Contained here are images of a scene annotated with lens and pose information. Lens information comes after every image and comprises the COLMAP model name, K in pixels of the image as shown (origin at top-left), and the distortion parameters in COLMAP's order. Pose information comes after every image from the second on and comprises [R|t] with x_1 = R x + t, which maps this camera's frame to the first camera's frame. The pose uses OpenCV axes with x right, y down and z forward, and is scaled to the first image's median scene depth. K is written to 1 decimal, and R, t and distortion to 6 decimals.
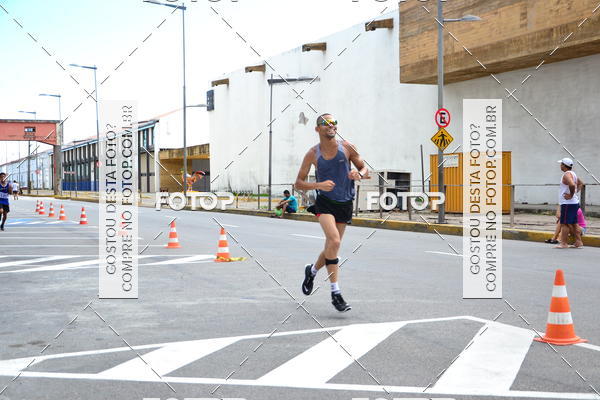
lens RADIAL K [[980.2, 0, 300.0], [0, 980.2, 200.0], [0, 0, 1]] dist [-0.023369, 0.100271]
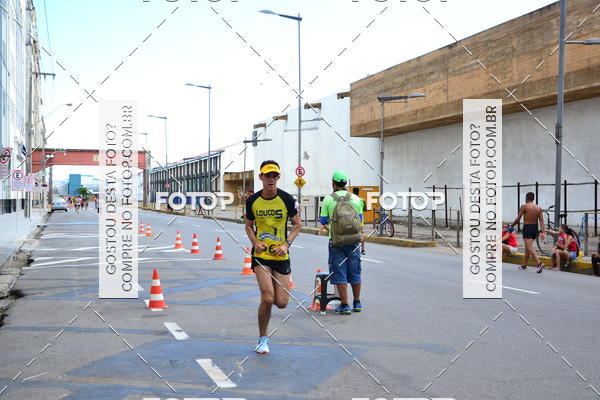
lens RADIAL K [[878.9, 0, 278.8], [0, 878.9, 199.8], [0, 0, 1]] dist [-0.012777, -0.001769]
pose [[0.993331, 0.012988, -0.114563, 0.080763], [-0.014650, 0.999799, -0.013676, -0.000998], [0.114362, 0.015263, 0.993322, -0.194551]]
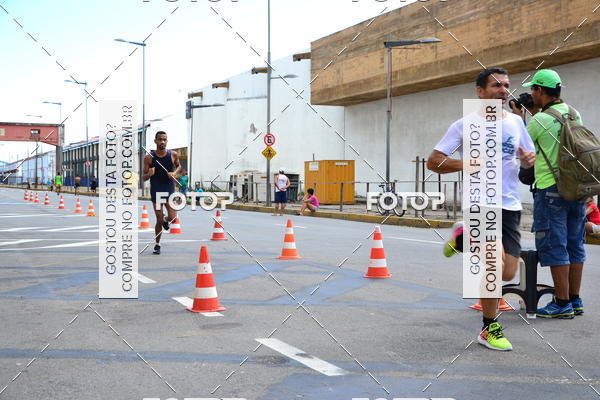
lens RADIAL K [[974.7, 0, 300.0], [0, 974.7, 200.0], [0, 0, 1]] dist [-0.034919, 0.107731]
pose [[0.999791, 0.015181, -0.013697, 0.058034], [-0.015184, 0.999885, -0.000065, 0.003530], [0.013694, 0.000273, 0.999906, -0.153478]]
